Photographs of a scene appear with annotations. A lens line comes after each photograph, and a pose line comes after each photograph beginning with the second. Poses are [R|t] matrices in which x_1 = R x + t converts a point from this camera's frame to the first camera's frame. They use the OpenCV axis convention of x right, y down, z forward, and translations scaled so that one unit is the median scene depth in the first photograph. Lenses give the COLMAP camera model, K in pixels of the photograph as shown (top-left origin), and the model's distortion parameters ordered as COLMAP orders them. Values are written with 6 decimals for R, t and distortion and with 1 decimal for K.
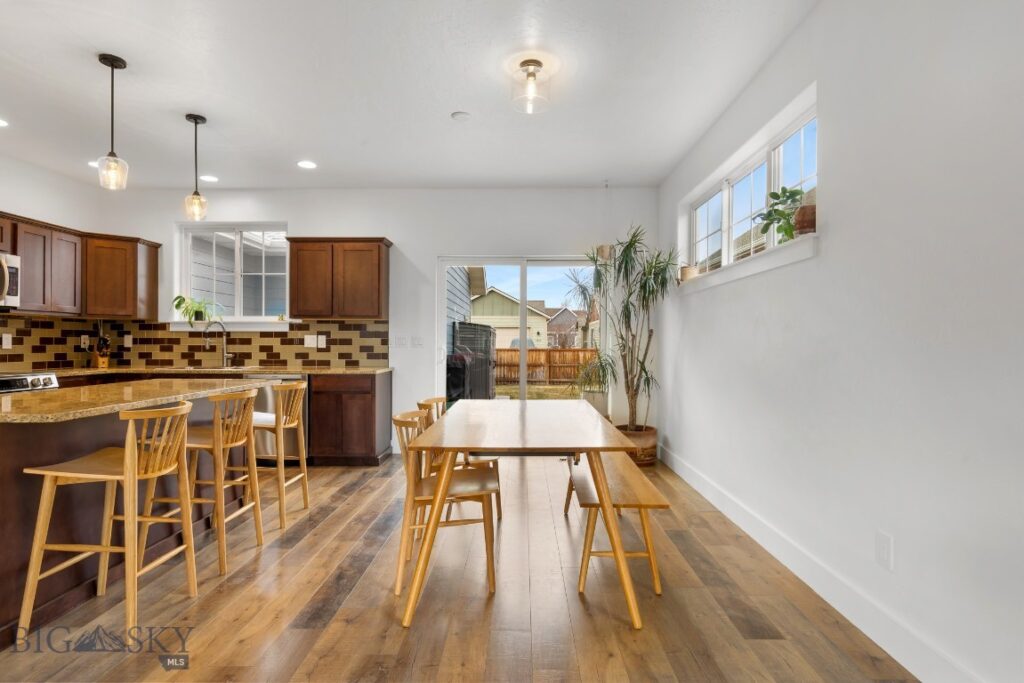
lens RADIAL K [[536.6, 0, 513.8], [0, 536.6, 341.5], [0, 0, 1]] dist [0.003655, -0.001857]
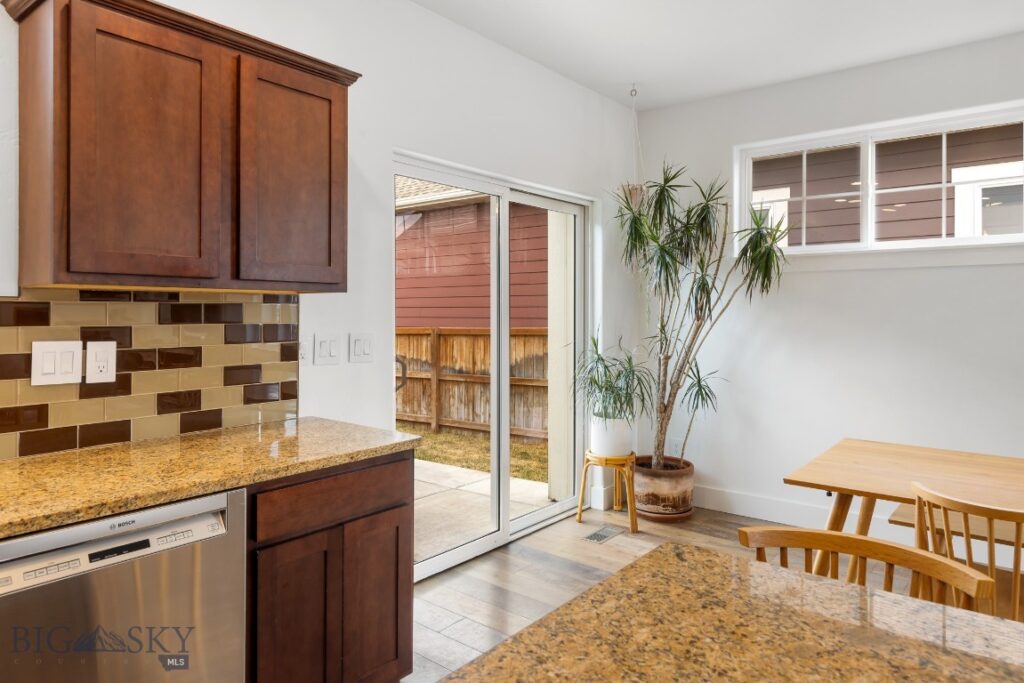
lens RADIAL K [[654.0, 0, 514.9], [0, 654.0, 321.5], [0, 0, 1]] dist [0.001165, 0.003325]
pose [[0.608051, -0.013907, 0.793776, -0.538520], [-0.000053, 0.999846, 0.017558, -0.030282], [-0.793898, -0.010718, 0.607957, 0.637750]]
